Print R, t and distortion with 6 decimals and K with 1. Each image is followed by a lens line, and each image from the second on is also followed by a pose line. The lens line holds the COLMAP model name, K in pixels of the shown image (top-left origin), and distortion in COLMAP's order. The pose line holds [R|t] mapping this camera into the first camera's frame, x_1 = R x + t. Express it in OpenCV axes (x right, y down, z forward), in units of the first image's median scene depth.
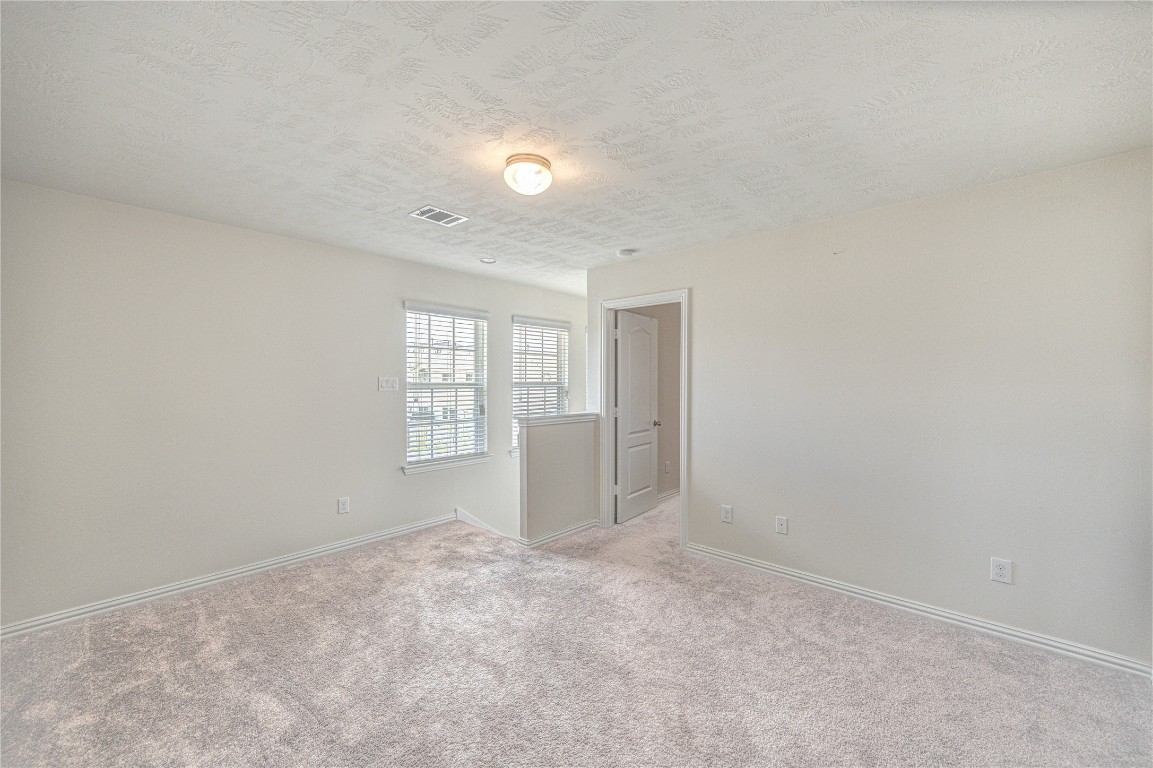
lens RADIAL K [[461.3, 0, 576.5], [0, 461.3, 384.0], [0, 0, 1]] dist [0.001338, 0.000099]
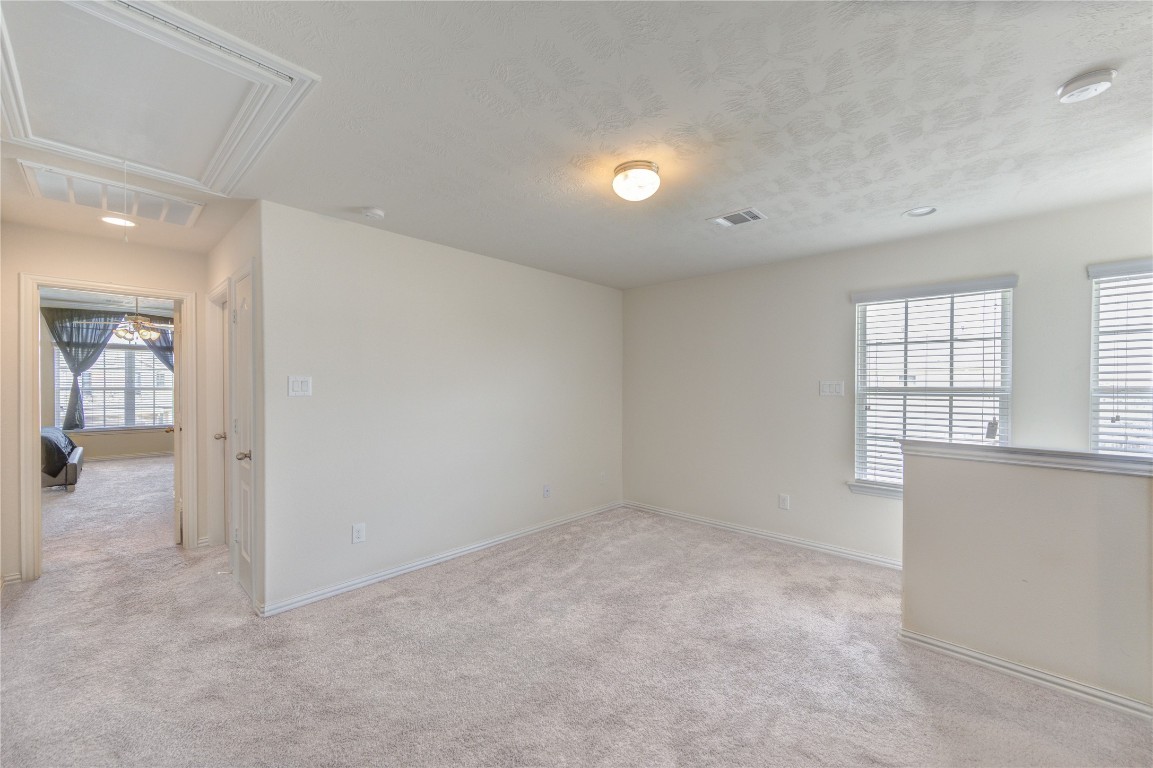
lens RADIAL K [[450.8, 0, 579.6], [0, 450.8, 389.5], [0, 0, 1]] dist [0.002776, 0.000145]
pose [[-0.022300, 0.009526, -0.999706, 0.552041], [-0.009216, 0.999910, 0.009734, -0.001845], [0.999709, 0.009431, -0.022211, 0.556658]]
